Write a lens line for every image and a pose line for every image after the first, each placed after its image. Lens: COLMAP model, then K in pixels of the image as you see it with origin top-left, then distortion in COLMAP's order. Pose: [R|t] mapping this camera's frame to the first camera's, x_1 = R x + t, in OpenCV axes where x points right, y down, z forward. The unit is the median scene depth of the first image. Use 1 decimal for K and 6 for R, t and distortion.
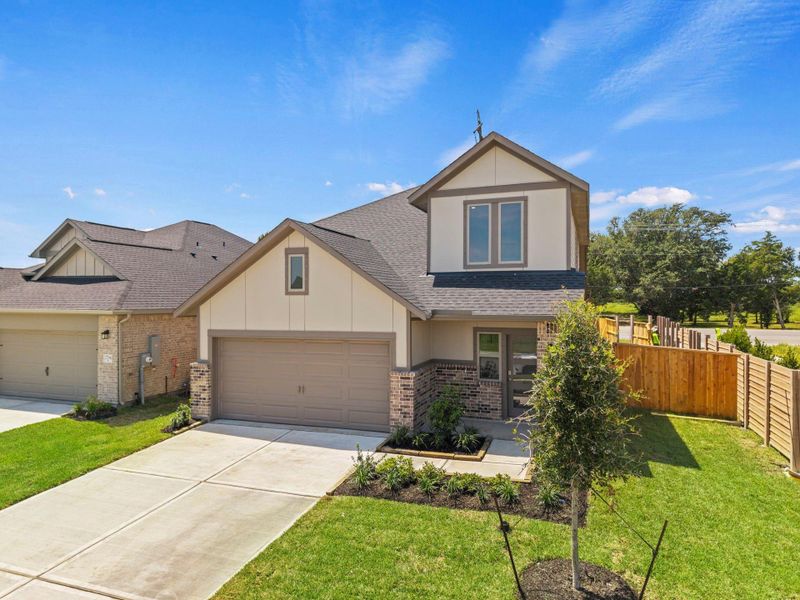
lens RADIAL K [[523.8, 0, 394.8], [0, 523.8, 297.9], [0, 0, 1]] dist [0.007130, 0.000287]
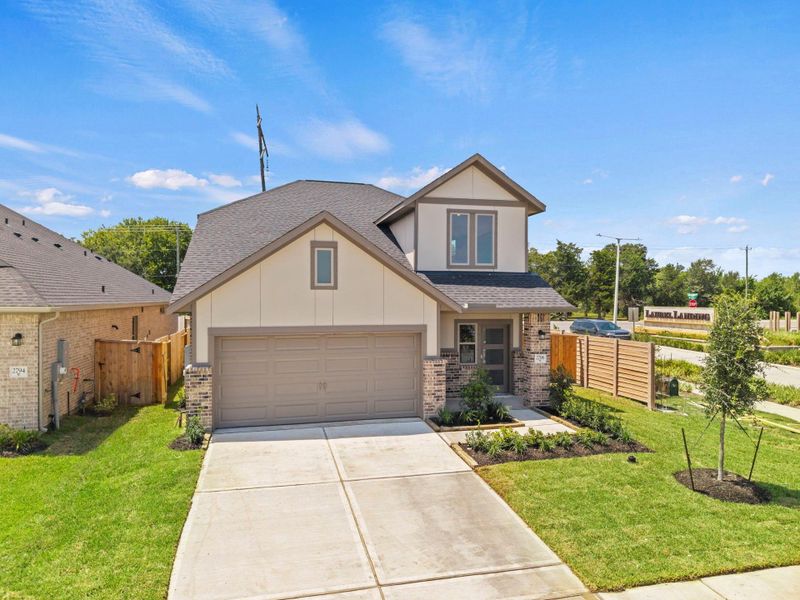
lens RADIAL K [[523.8, 0, 395.3], [0, 523.8, 300.9], [0, 0, 1]] dist [0.007130, 0.000287]
pose [[0.840317, 0.000928, 0.542094, -0.608373], [-0.005703, 0.999958, 0.007129, 0.008085], [-0.542065, -0.009082, 0.840287, 0.105184]]
